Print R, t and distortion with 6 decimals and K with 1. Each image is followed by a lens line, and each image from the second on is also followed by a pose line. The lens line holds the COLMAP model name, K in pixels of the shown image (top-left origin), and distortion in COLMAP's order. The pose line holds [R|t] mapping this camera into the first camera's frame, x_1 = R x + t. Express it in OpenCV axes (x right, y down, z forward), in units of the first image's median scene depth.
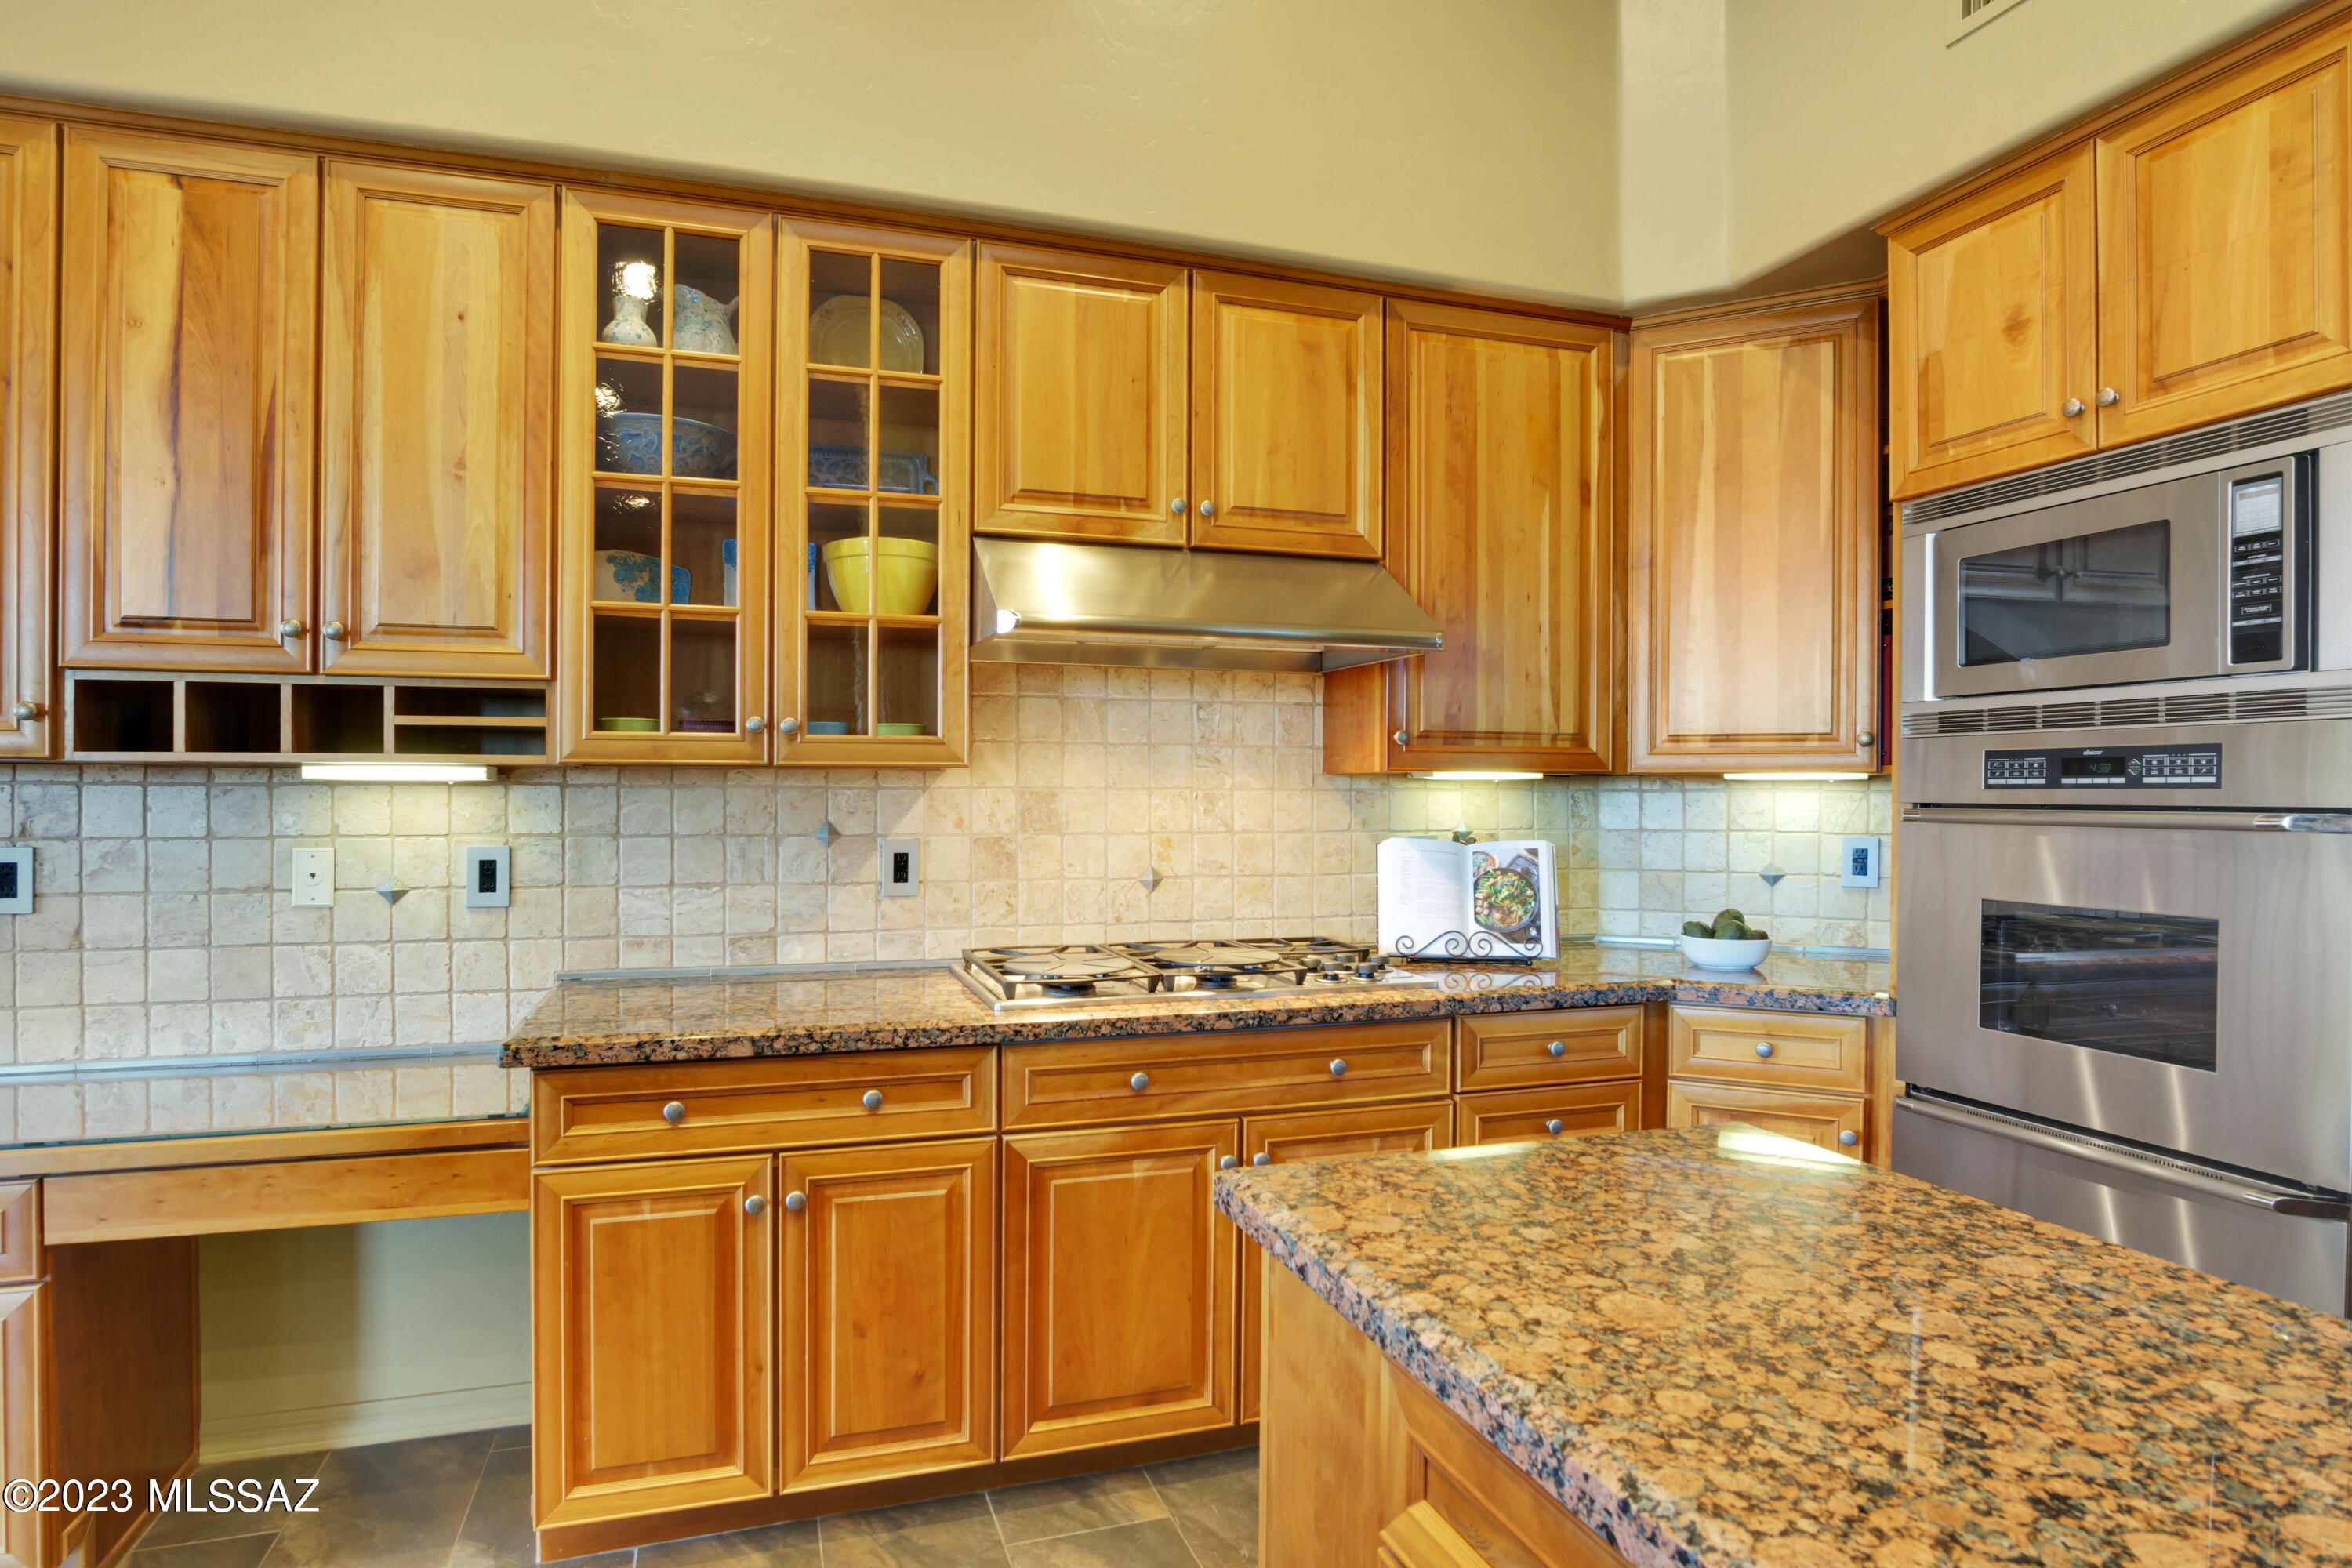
lens RADIAL K [[1259.0, 0, 1155.3], [0, 1259.0, 794.6], [0, 0, 1]] dist [-0.028746, 0.006195]
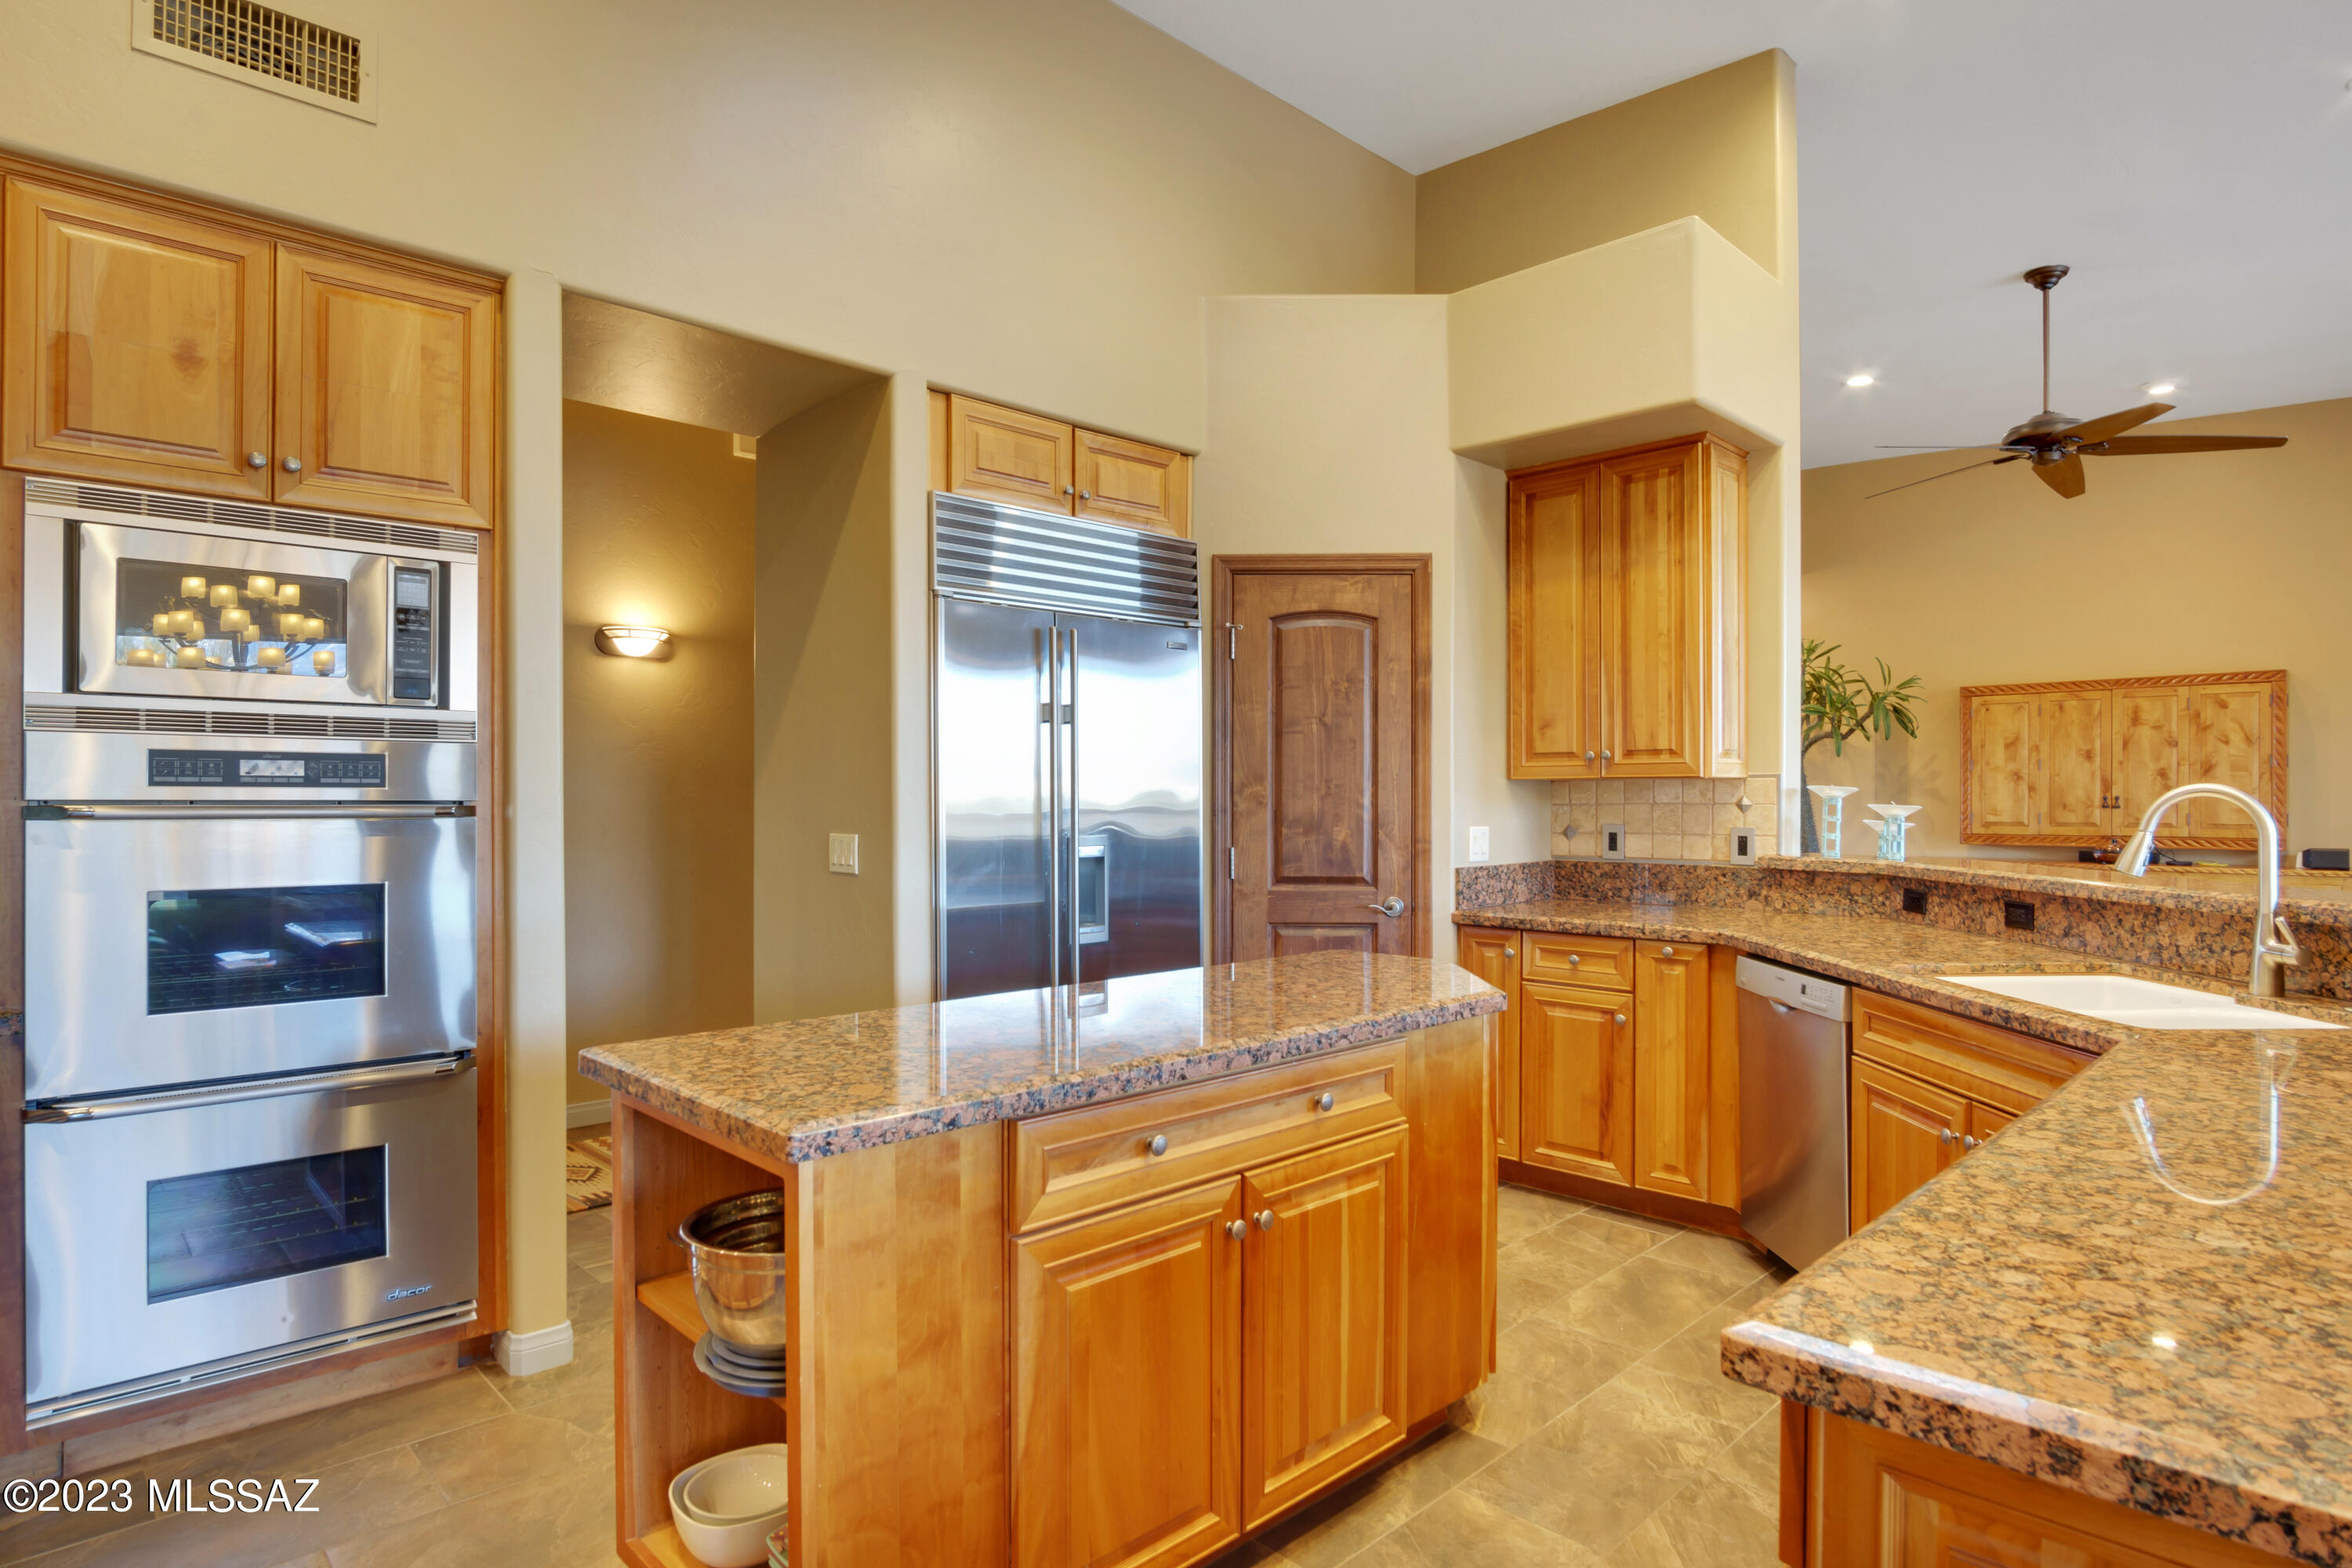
lens RADIAL K [[1259.0, 0, 1168.5], [0, 1259.0, 799.5], [0, 0, 1]] dist [-0.028746, 0.006195]
pose [[-0.442242, -0.007488, 0.896865, -0.783202], [-0.001331, 0.999970, 0.007693, -0.003980], [-0.896895, 0.002208, -0.442238, 0.857421]]
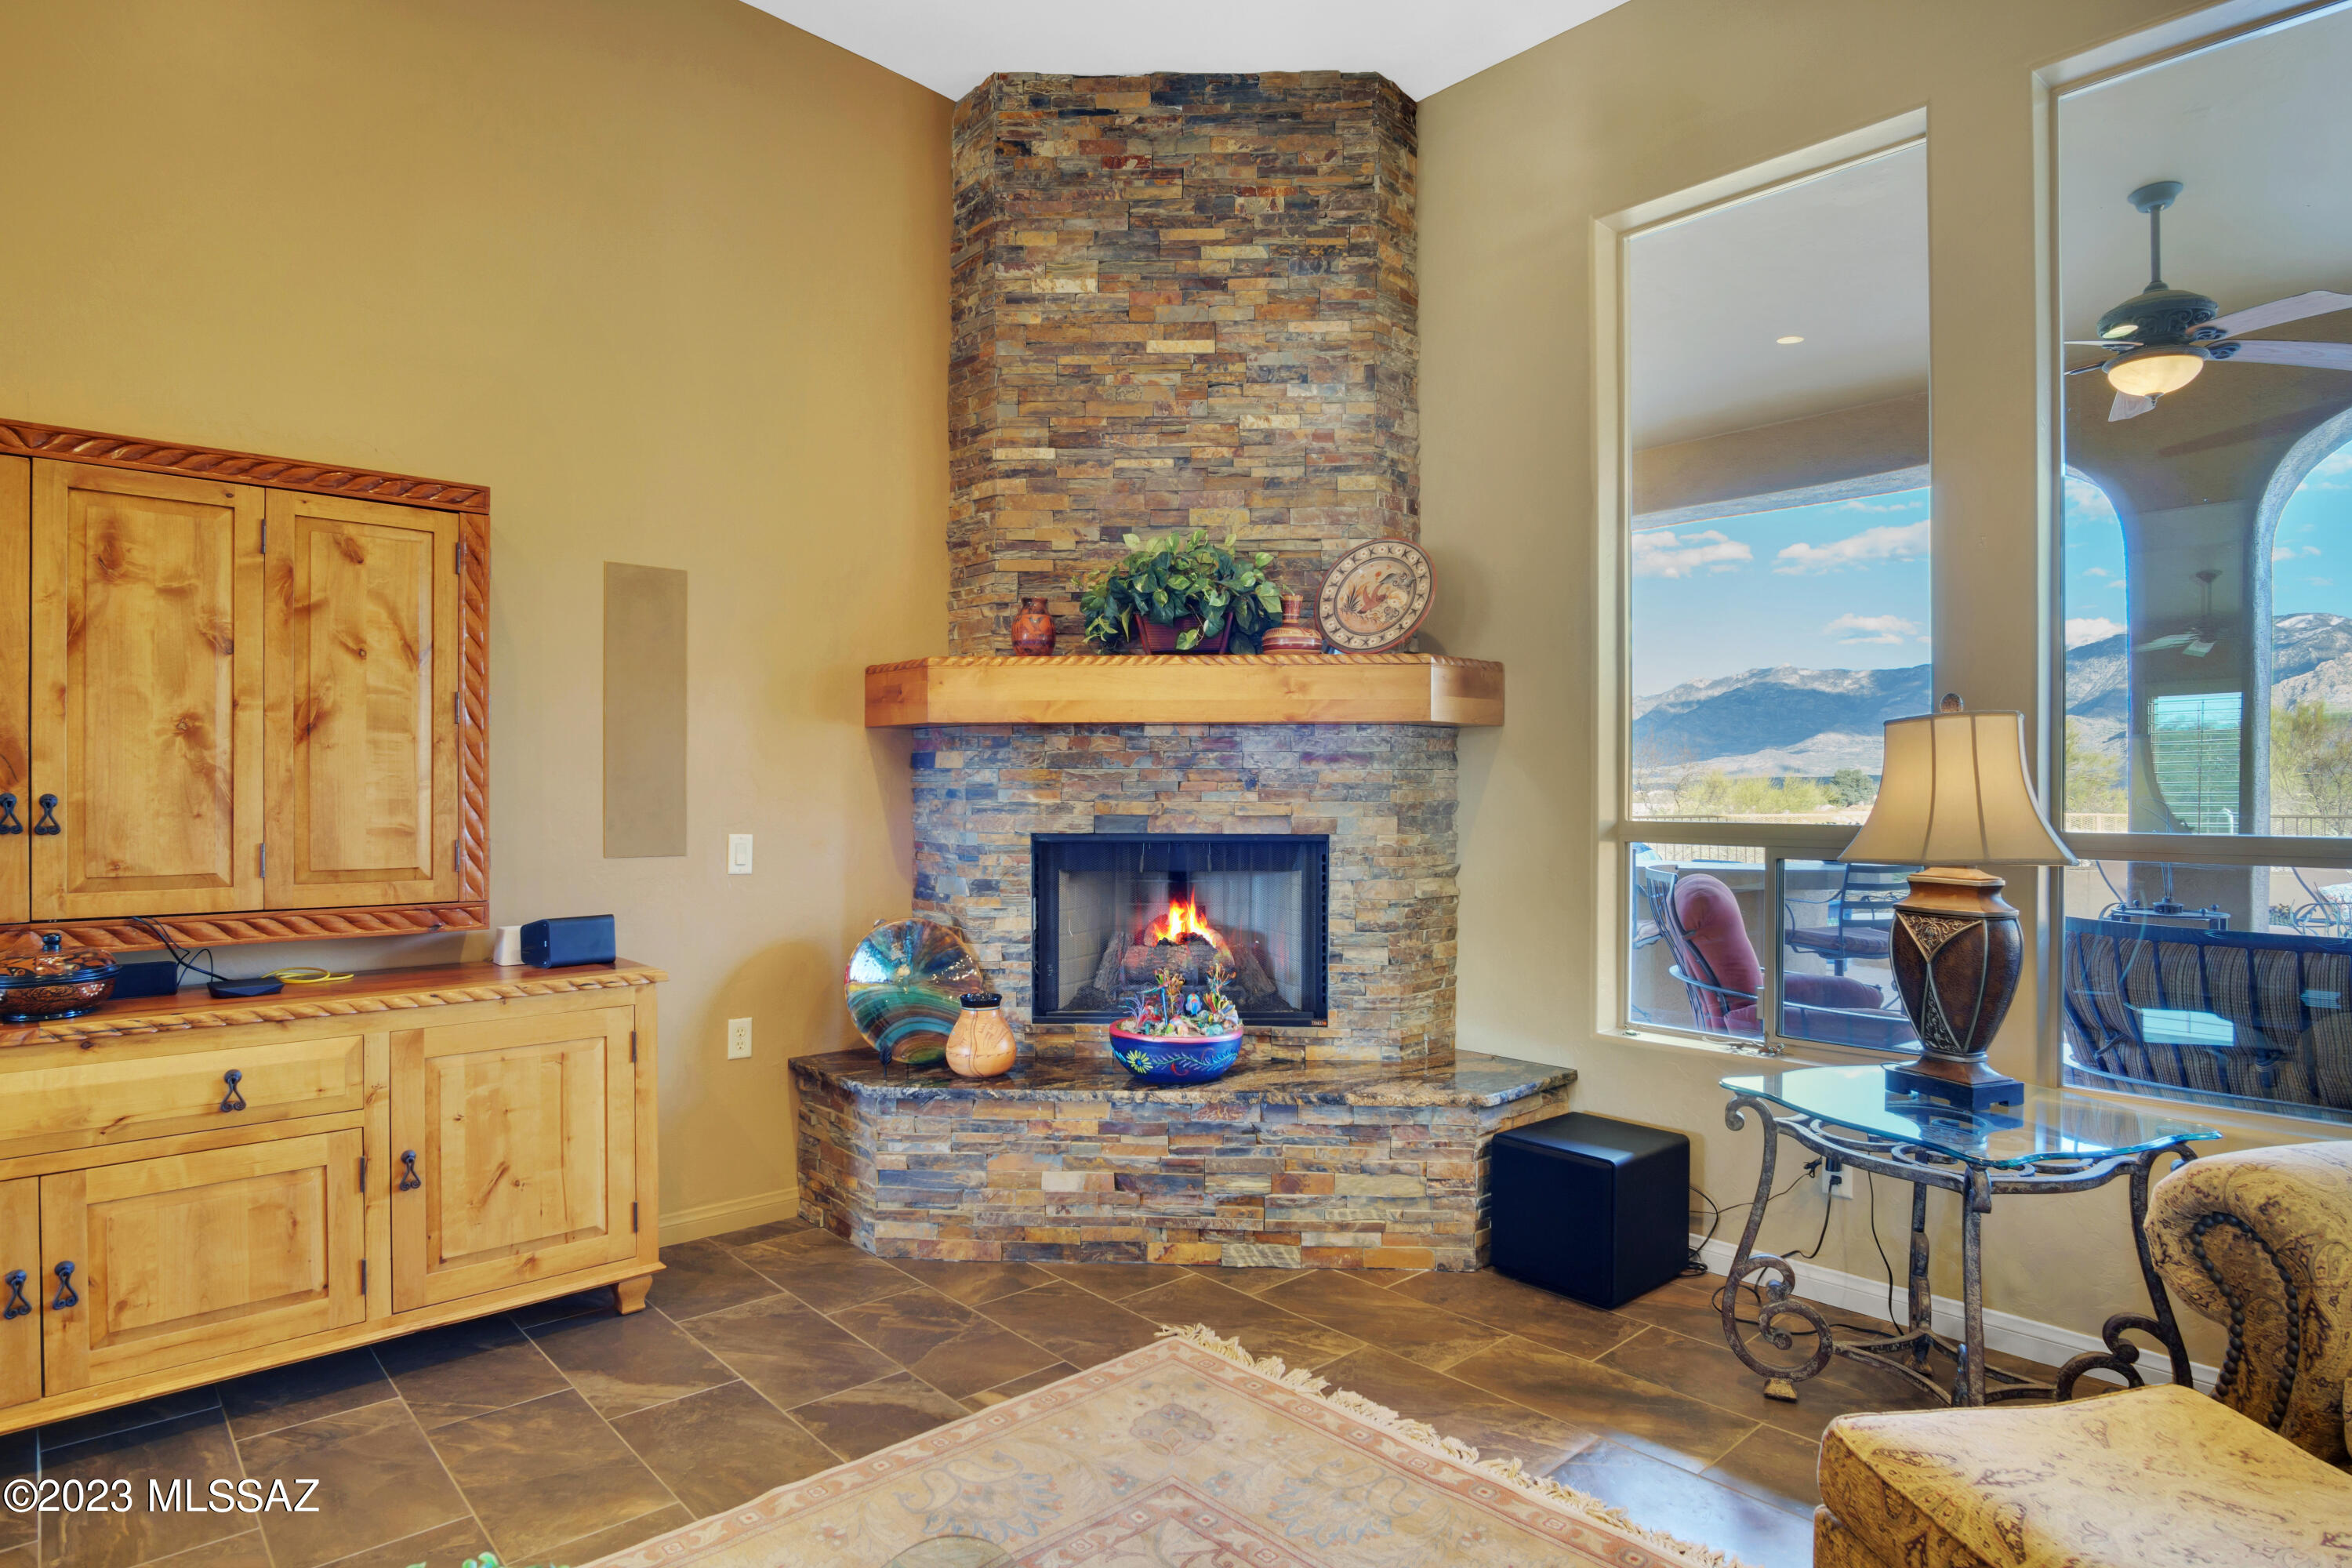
lens RADIAL K [[1281.6, 0, 1133.8], [0, 1281.6, 794.5], [0, 0, 1]] dist [-0.027885, 0.006966]
pose [[-0.911438, -0.007054, -0.411376, 1.252960], [-0.007565, 0.999971, -0.000387, 0.004276], [0.411367, 0.002759, -0.911466, -2.487174]]
